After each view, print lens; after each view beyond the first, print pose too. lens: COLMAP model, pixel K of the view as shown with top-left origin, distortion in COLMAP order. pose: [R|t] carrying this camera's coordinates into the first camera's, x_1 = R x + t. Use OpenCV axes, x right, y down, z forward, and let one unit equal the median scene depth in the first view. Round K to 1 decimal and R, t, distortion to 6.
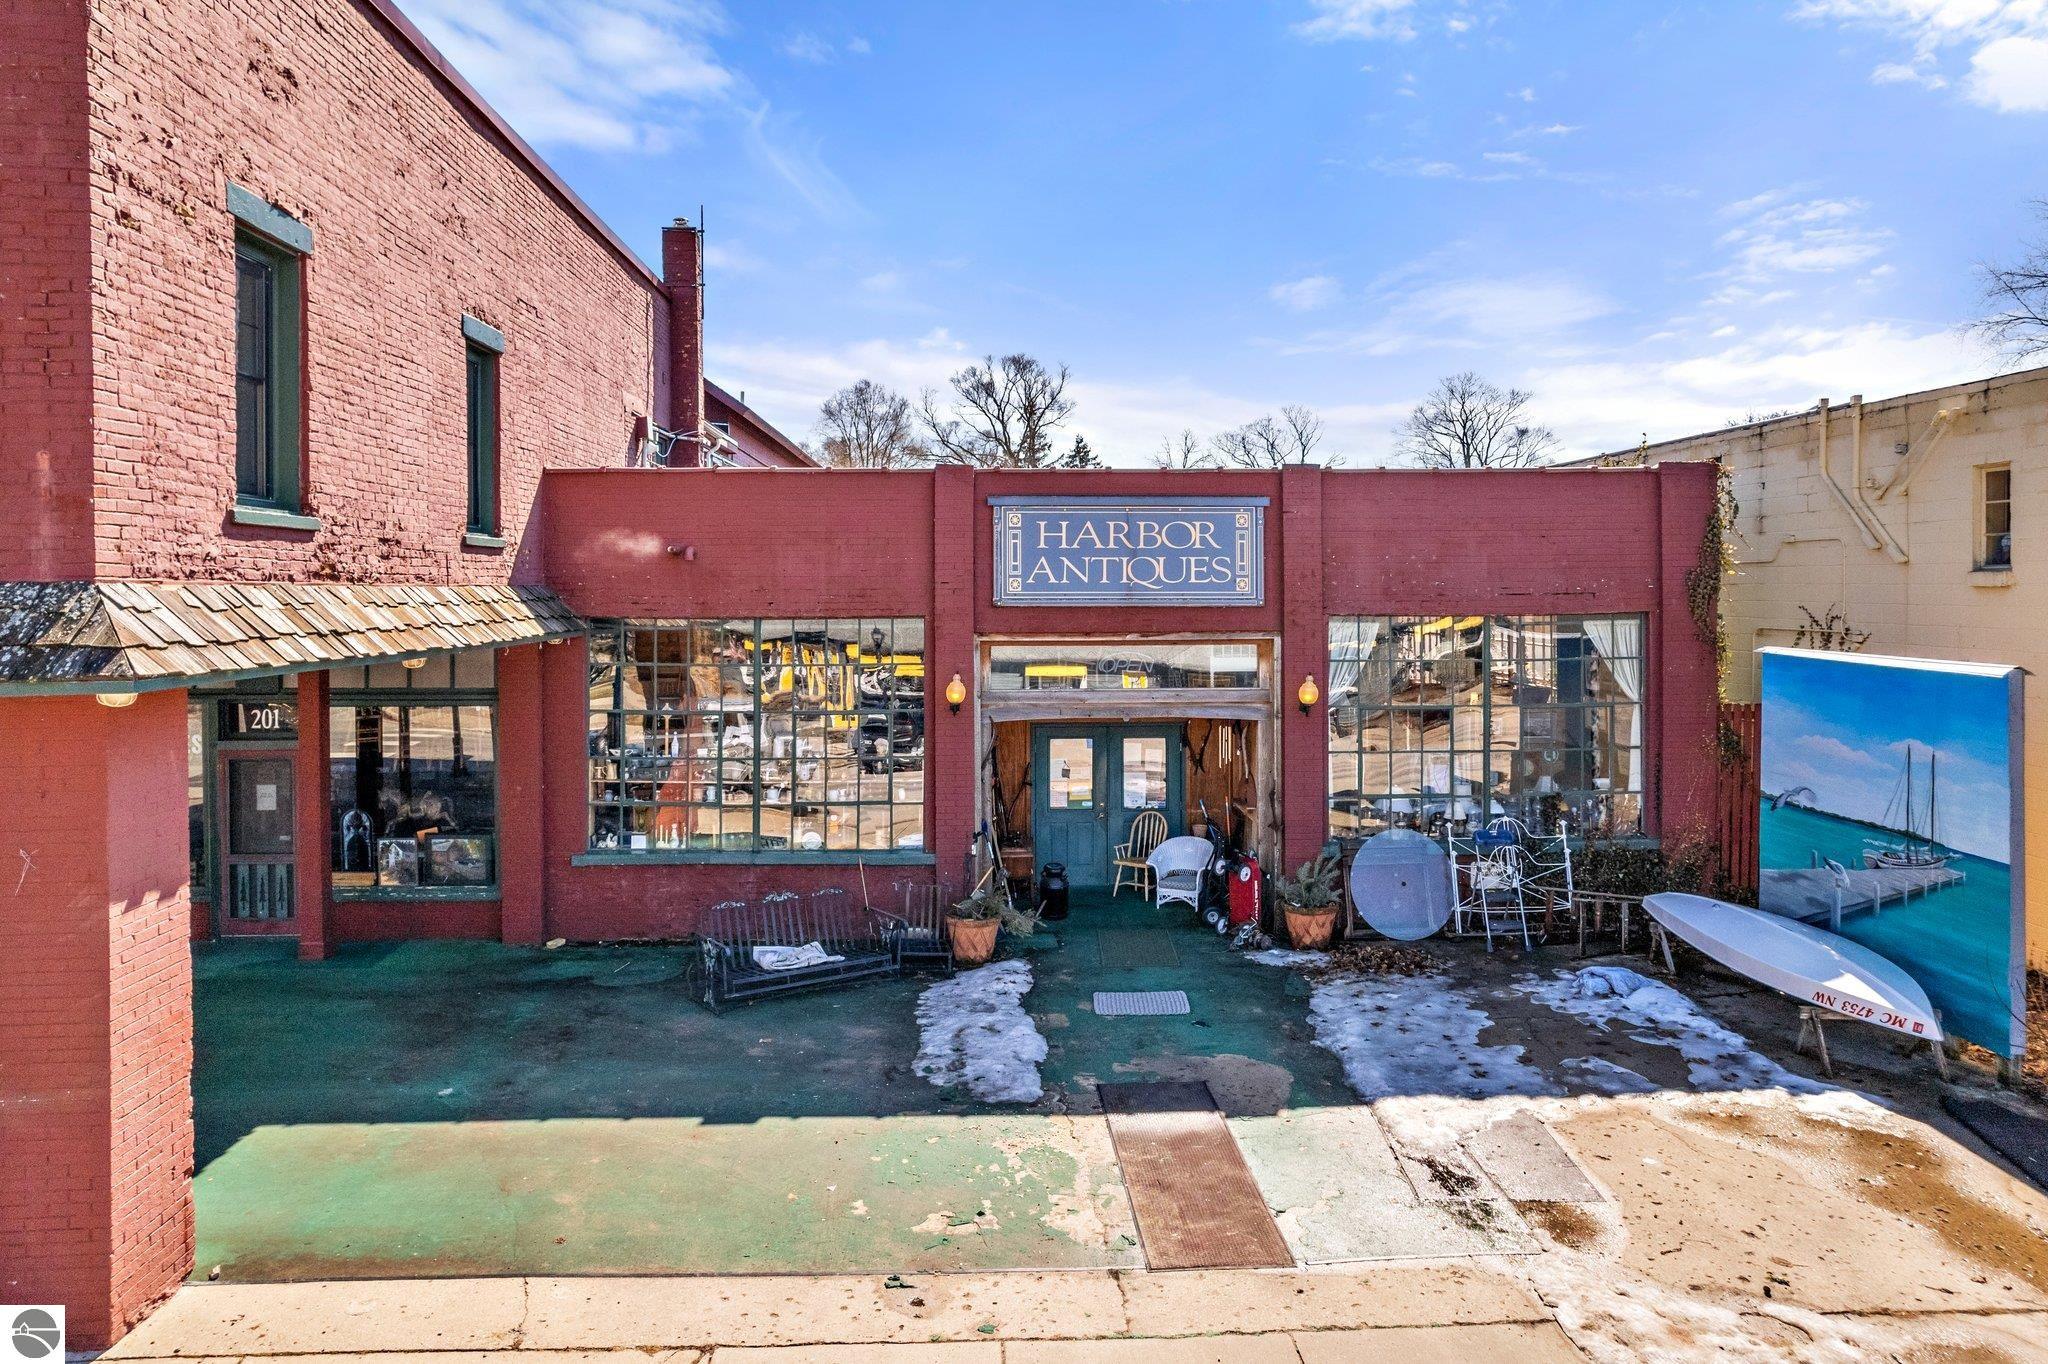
lens RADIAL K [[1346.1, 0, 1050.5], [0, 1346.1, 533.2], [0, 0, 1]] dist [-0.053111, 0.030046]
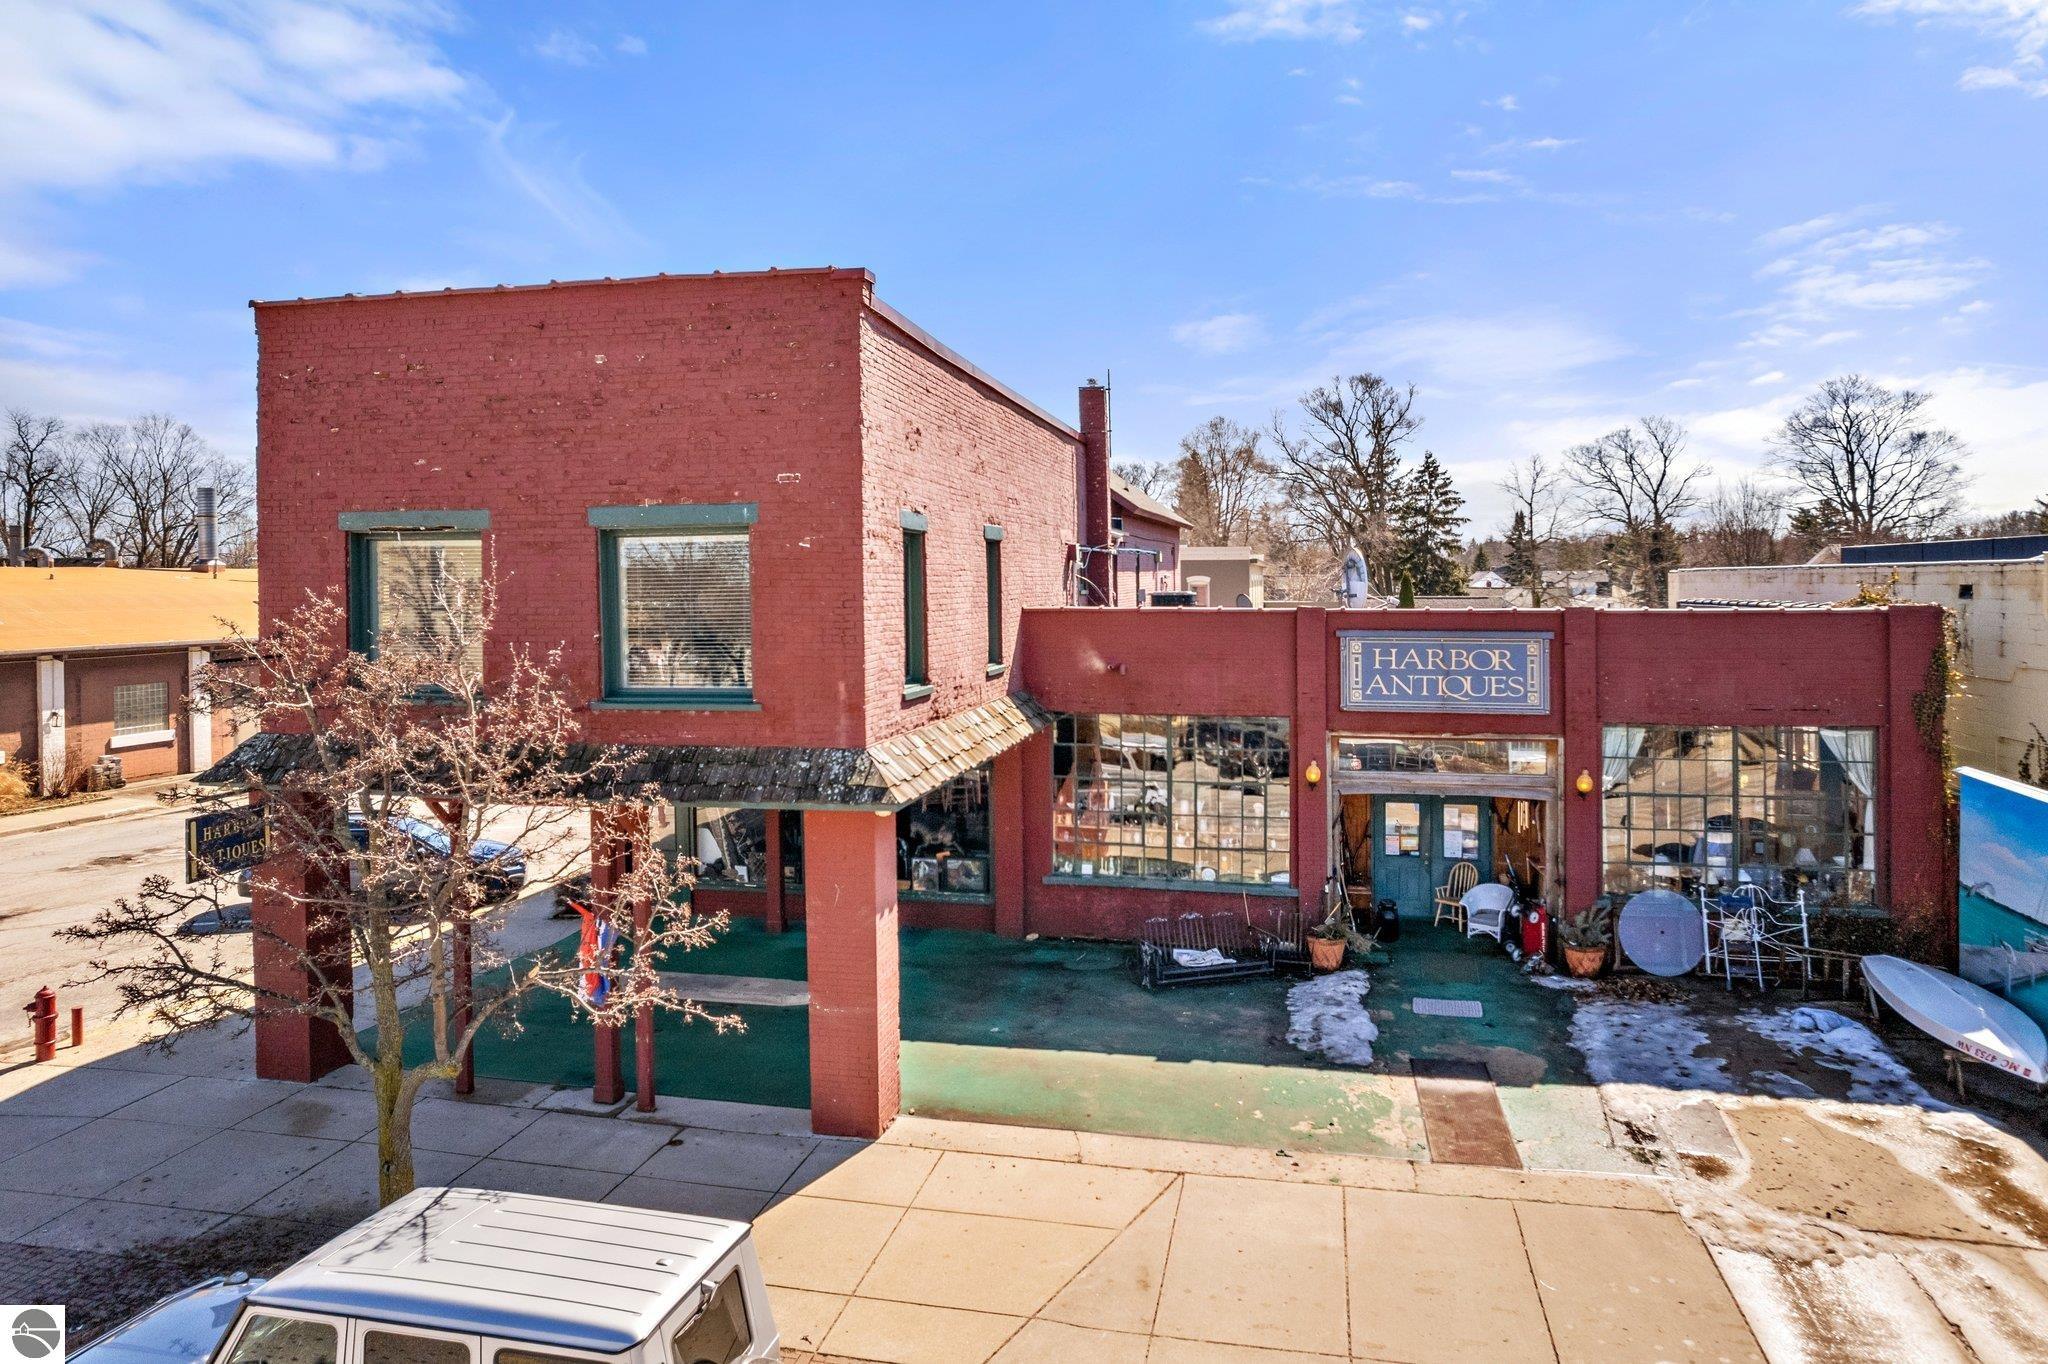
lens RADIAL K [[1346.1, 0, 1053.7], [0, 1346.1, 530.4], [0, 0, 1]] dist [-0.053111, 0.030046]
pose [[0.967724, -0.005938, -0.251942, 0.022368], [0.006477, 0.999978, 0.001312, -0.149902], [0.251928, -0.002901, 0.967742, -0.442932]]
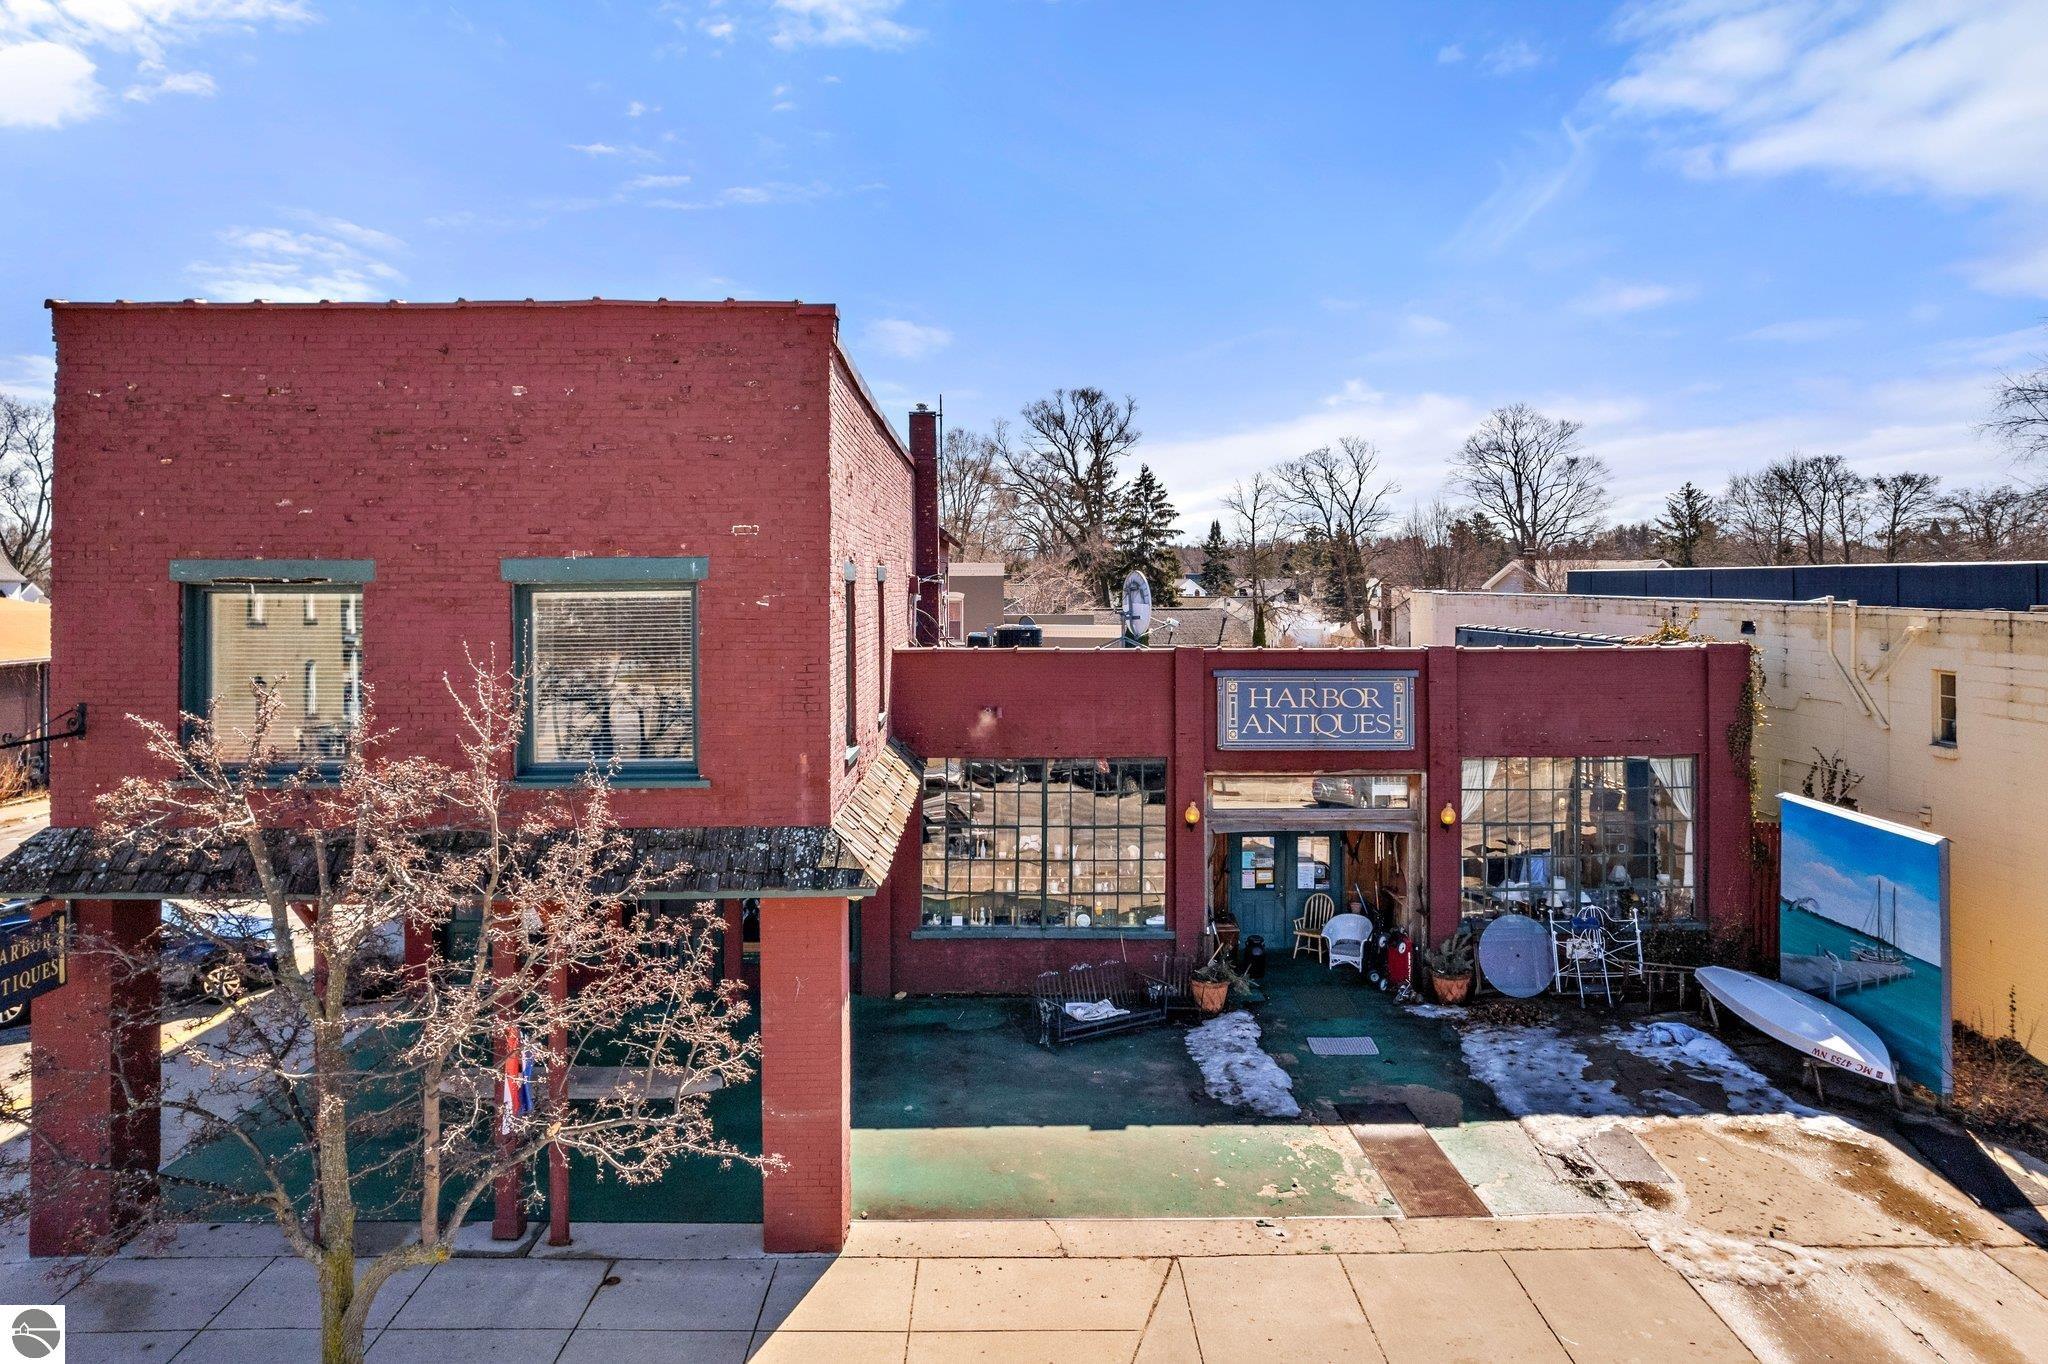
lens RADIAL K [[1346.1, 0, 1055.3], [0, 1346.1, 509.2], [0, 0, 1]] dist [-0.053111, 0.030046]
pose [[0.999659, 0.003381, -0.025895, -0.196576], [-0.003820, 0.999850, -0.016922, -0.190284], [0.025834, 0.017015, 0.999521, -0.427434]]
